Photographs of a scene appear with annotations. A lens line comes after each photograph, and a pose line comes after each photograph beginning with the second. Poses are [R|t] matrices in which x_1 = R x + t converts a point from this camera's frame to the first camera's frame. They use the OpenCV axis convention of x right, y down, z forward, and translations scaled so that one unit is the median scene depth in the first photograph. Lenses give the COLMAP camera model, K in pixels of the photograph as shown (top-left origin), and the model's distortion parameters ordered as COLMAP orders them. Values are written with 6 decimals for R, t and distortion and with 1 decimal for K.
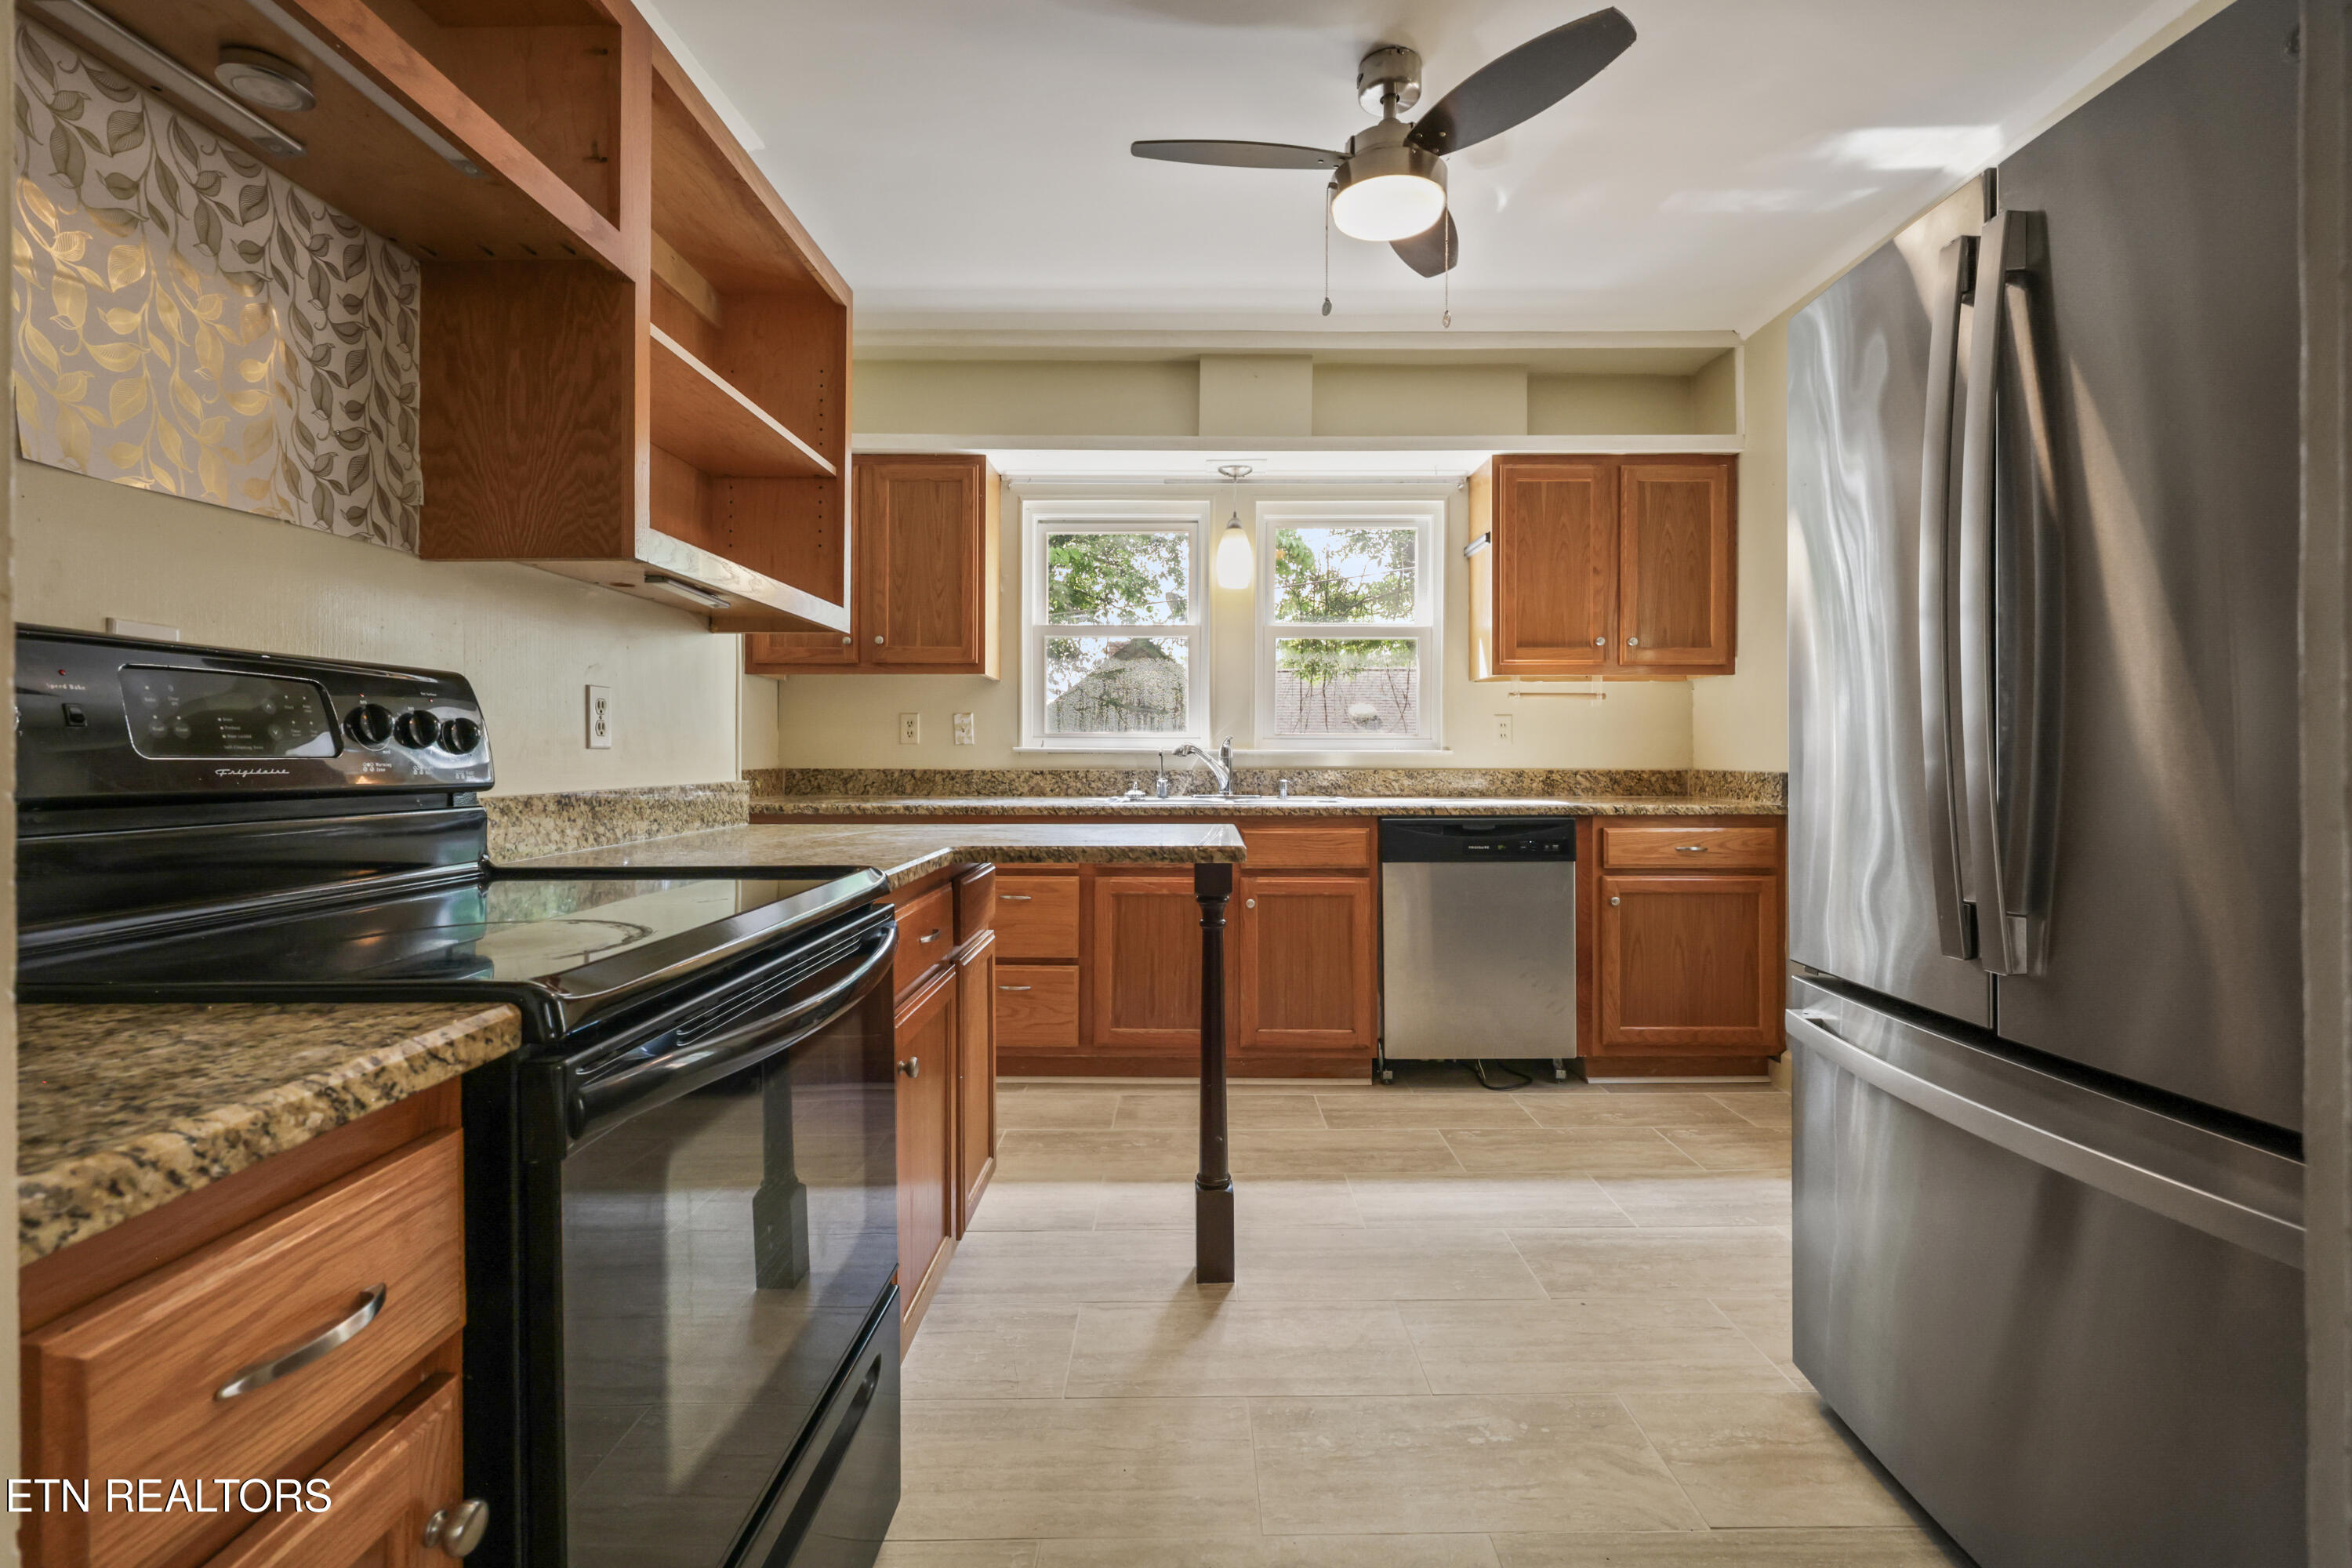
lens RADIAL K [[1030.7, 0, 1181.8], [0, 1030.7, 745.3], [0, 0, 1]] dist [0.004705, 0.000593]
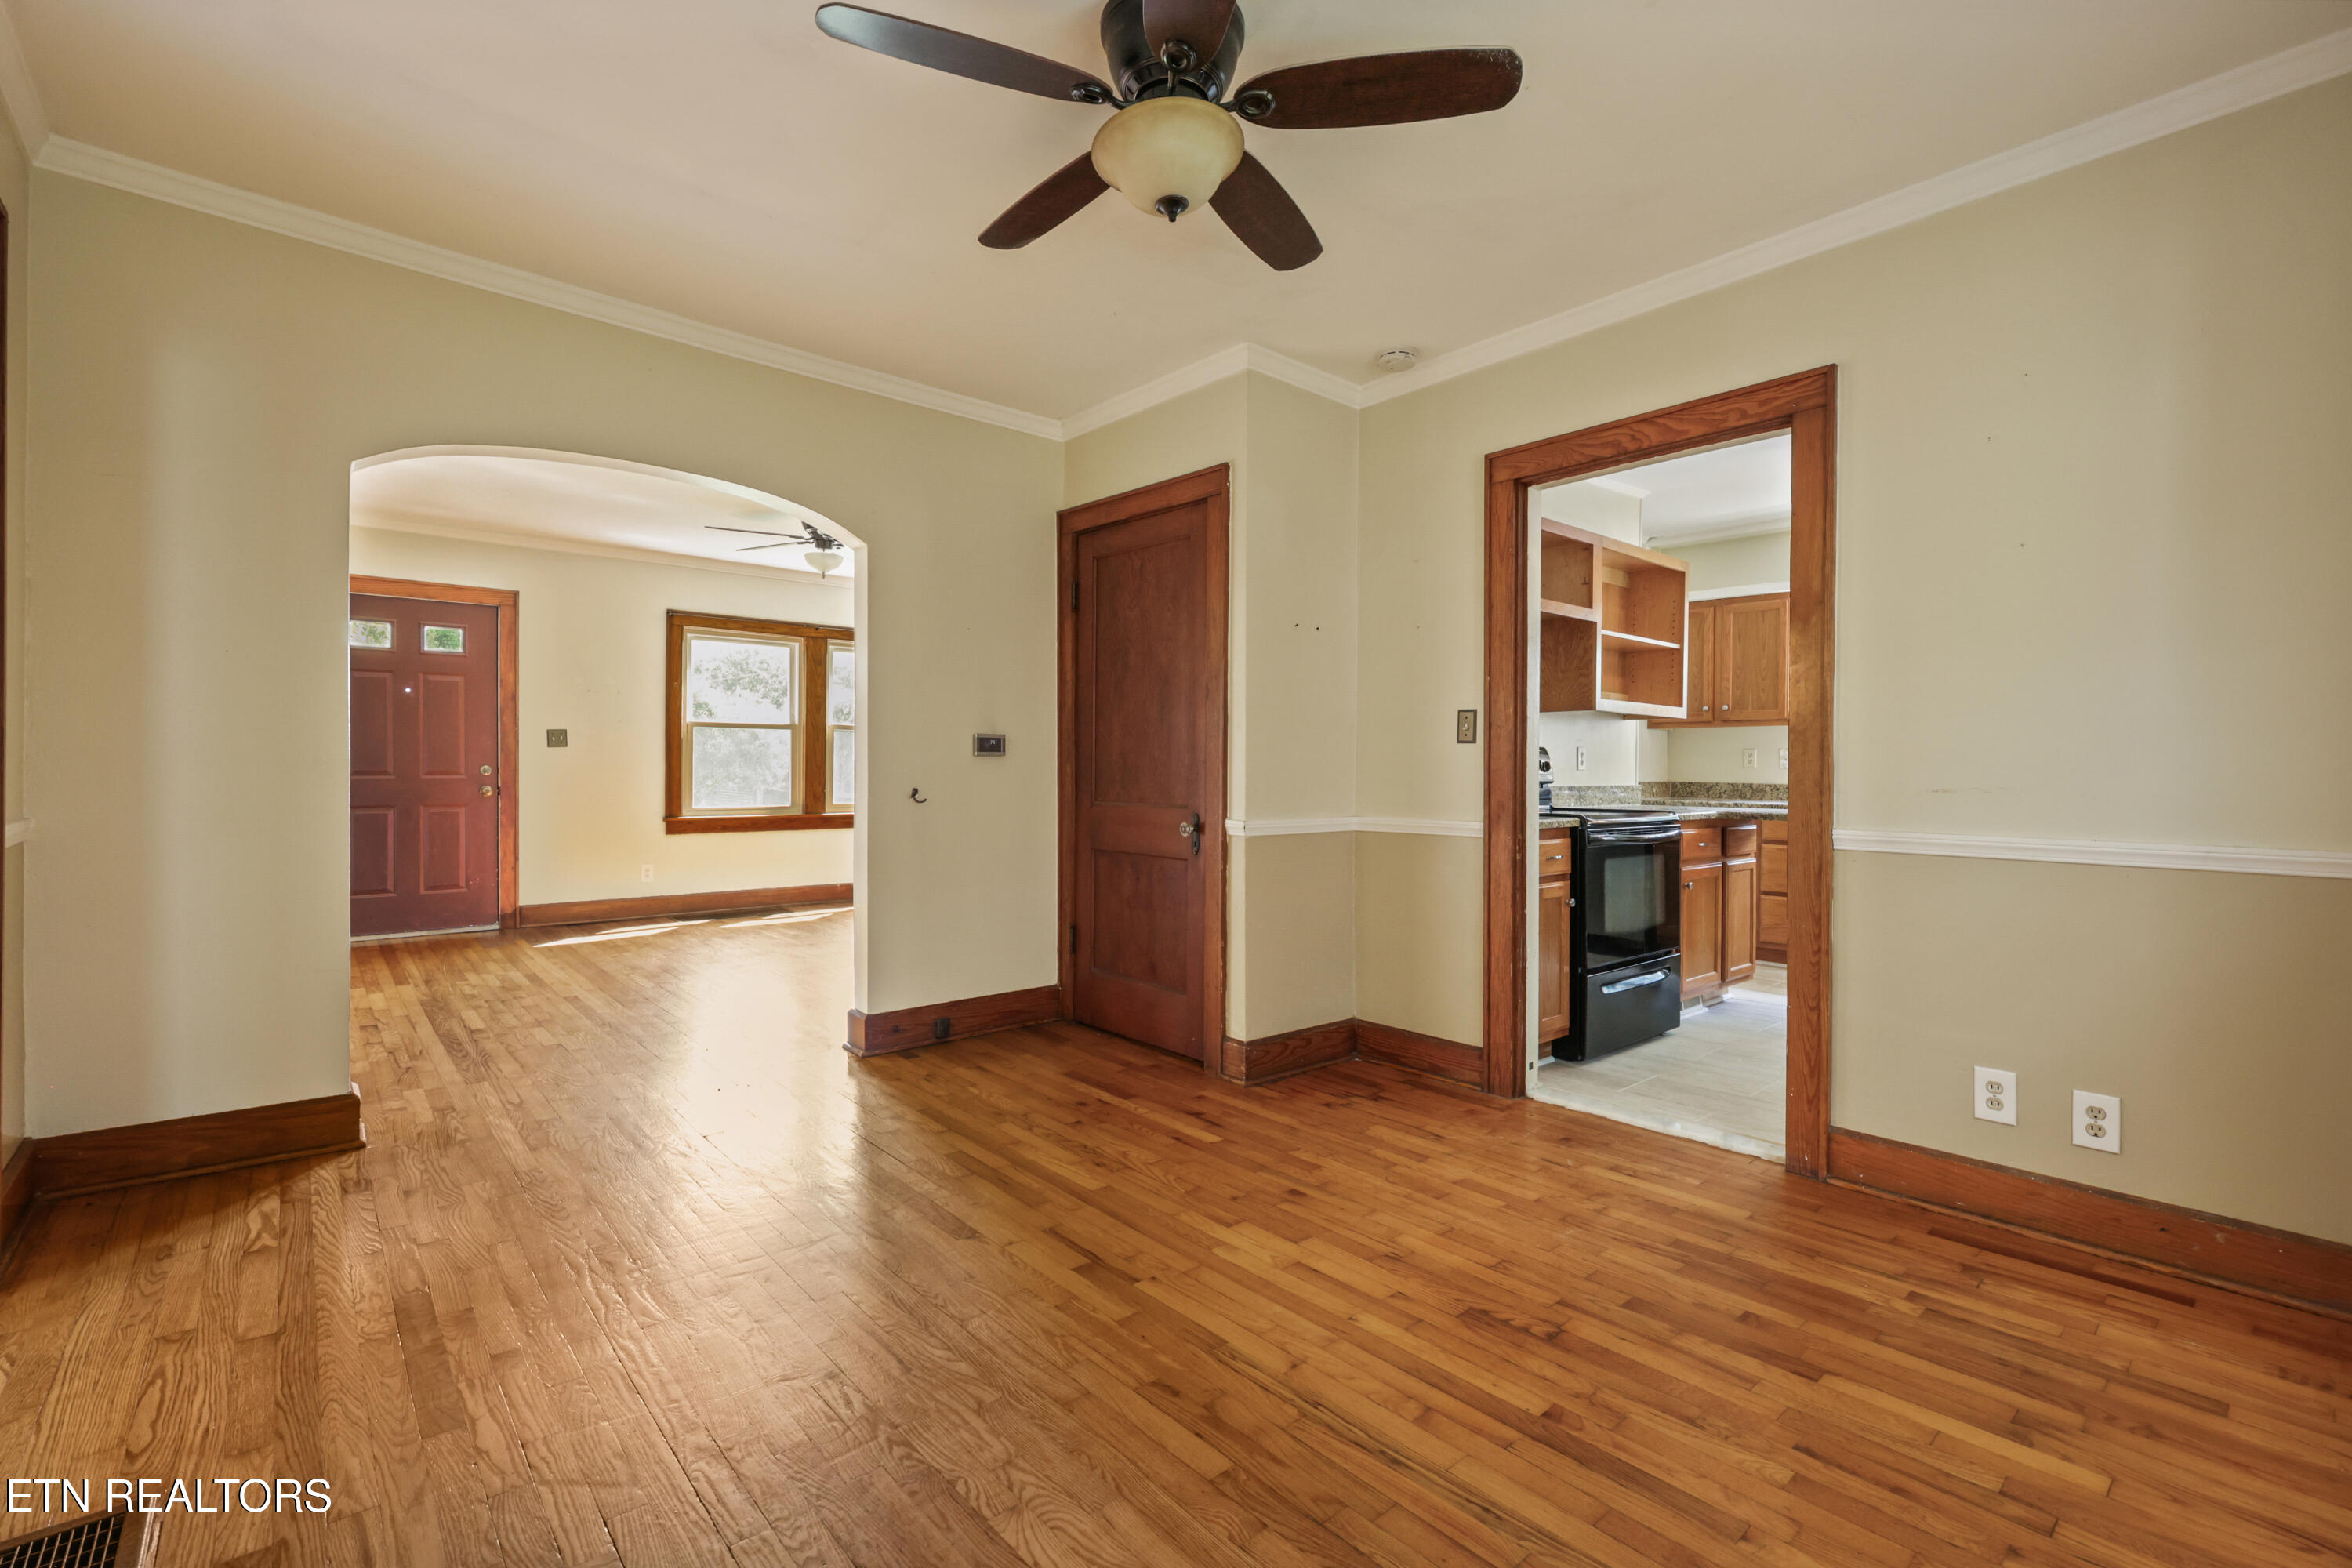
lens RADIAL K [[1030.7, 0, 1190.8], [0, 1030.7, 776.7], [0, 0, 1]] dist [0.004705, 0.000593]
pose [[0.665535, 0.007643, -0.746328, 0.428263], [0.000135, 0.999946, 0.010361, -0.005712], [0.746367, -0.006997, 0.665498, -0.867524]]
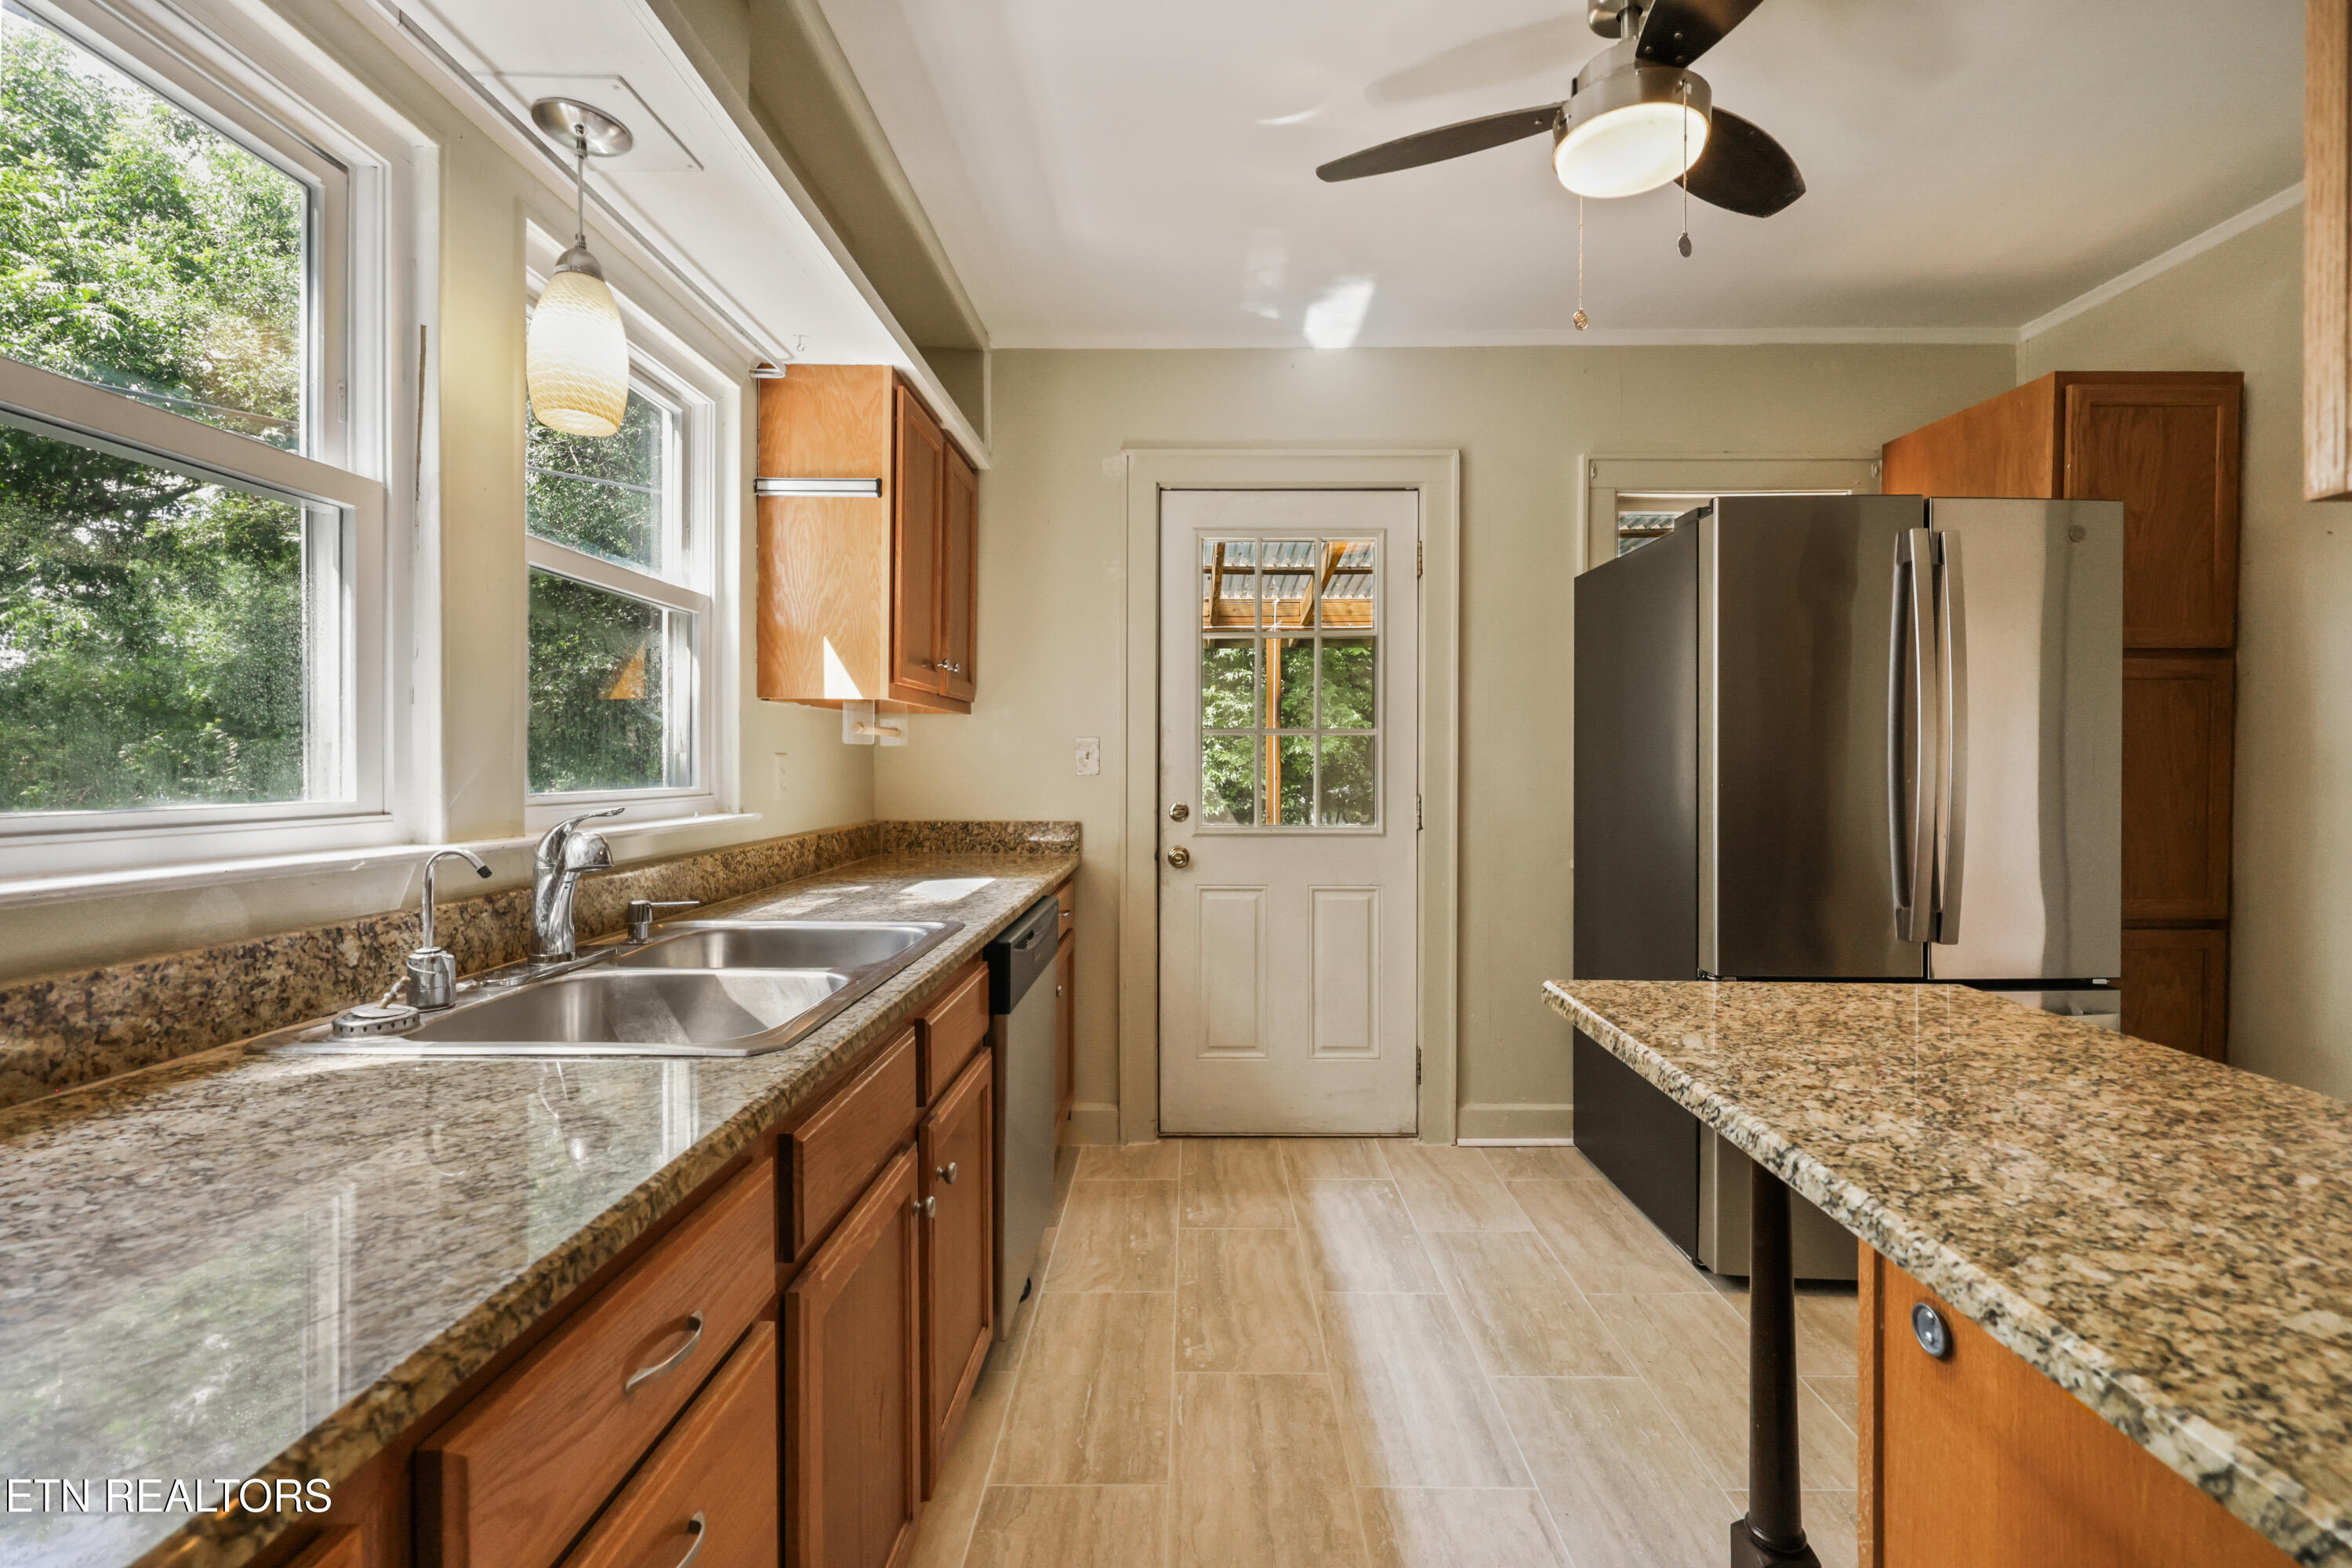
lens RADIAL K [[1030.7, 0, 1184.3], [0, 1030.7, 769.3], [0, 0, 1]] dist [0.004705, 0.000593]
pose [[0.007457, -0.008043, 0.999940, -0.390967], [-0.012298, 0.999891, 0.008135, -0.033467], [-0.999897, -0.012358, 0.007357, 0.876911]]
